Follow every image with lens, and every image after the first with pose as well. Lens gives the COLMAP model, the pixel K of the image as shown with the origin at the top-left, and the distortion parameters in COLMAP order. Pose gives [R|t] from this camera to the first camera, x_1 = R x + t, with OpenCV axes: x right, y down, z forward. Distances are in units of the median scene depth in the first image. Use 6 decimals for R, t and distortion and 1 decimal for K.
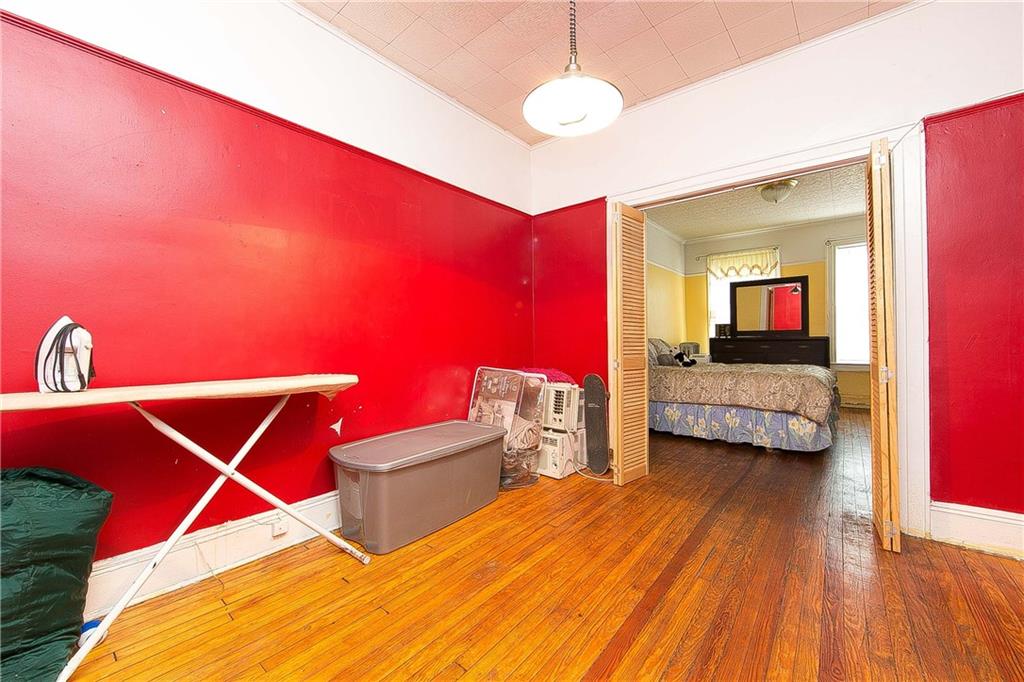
lens RADIAL K [[398.6, 0, 512.0], [0, 398.6, 341.0], [0, 0, 1]] dist [-0.012460, 0.000024]
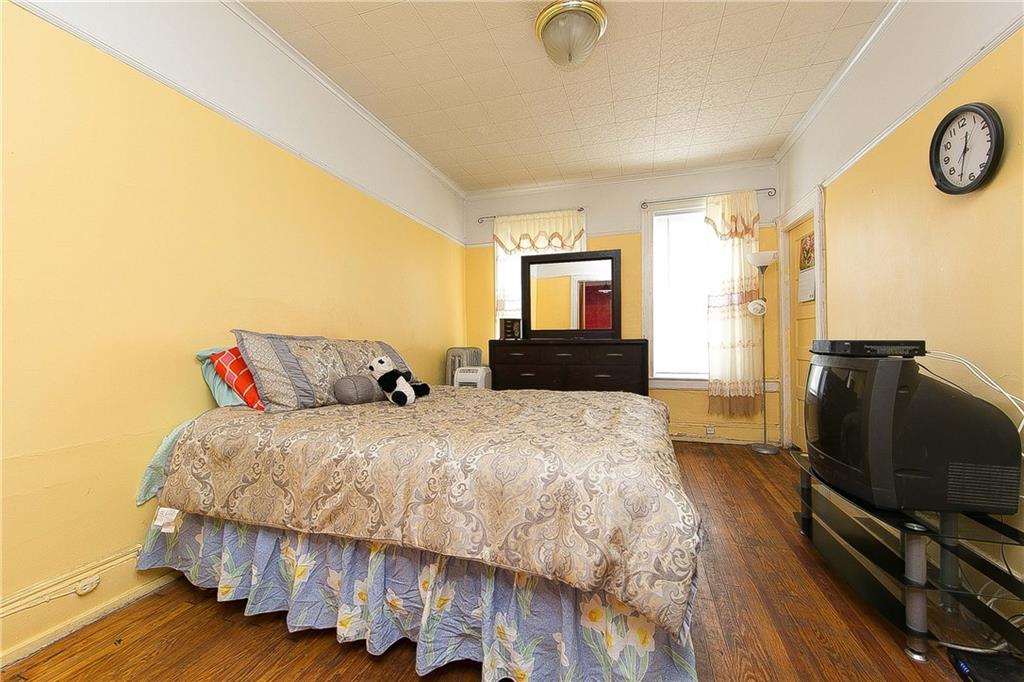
lens RADIAL K [[398.6, 0, 512.0], [0, 398.6, 341.0], [0, 0, 1]] dist [-0.012460, 0.000024]
pose [[0.925315, 0.007028, 0.379134, 0.289091], [-0.005925, 0.999974, -0.004076, -0.003754], [-0.379153, 0.001525, 0.925333, 0.399469]]
